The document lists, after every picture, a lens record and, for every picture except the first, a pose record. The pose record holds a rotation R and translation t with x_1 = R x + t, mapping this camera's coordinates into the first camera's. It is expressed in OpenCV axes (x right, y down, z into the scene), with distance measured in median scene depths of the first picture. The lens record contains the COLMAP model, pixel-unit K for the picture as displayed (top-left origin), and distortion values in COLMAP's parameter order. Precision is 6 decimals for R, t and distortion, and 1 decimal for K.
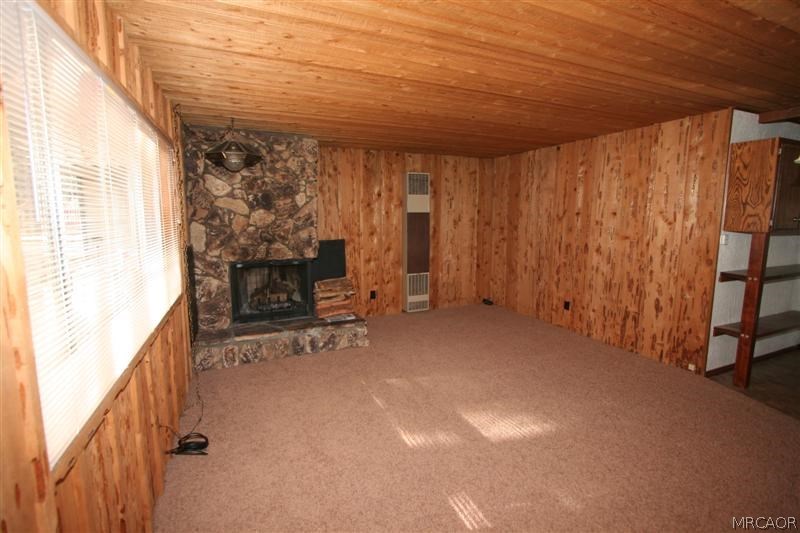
lens RADIAL K [[370.4, 0, 398.3], [0, 370.4, 259.5], [0, 0, 1]] dist [-0.004689, -0.000249]
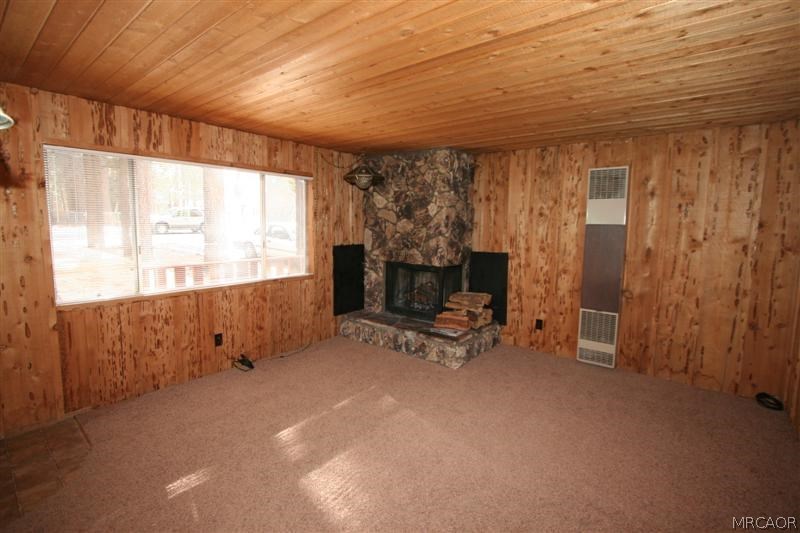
lens RADIAL K [[370.4, 0, 398.3], [0, 370.4, 259.5], [0, 0, 1]] dist [-0.004689, -0.000249]
pose [[0.468136, 0.099833, -0.877999, 0.644802], [-0.122647, 0.991321, 0.047324, -0.061384], [0.875104, 0.085530, 0.476318, 0.437915]]
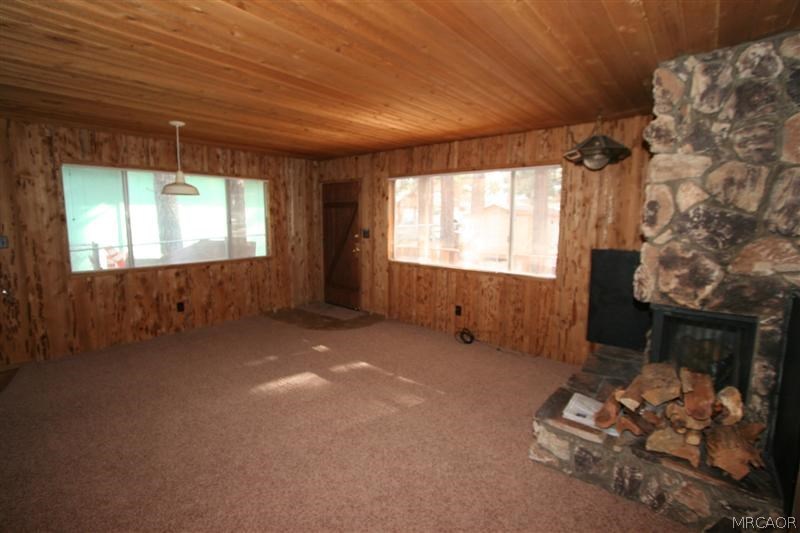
lens RADIAL K [[370.4, 0, 398.3], [0, 370.4, 259.5], [0, 0, 1]] dist [-0.004689, -0.000249]
pose [[-0.898110, 0.049049, -0.437028, 0.325733], [-0.056105, 0.972861, 0.224486, -0.169730], [0.436178, 0.226132, -0.870984, 1.376615]]
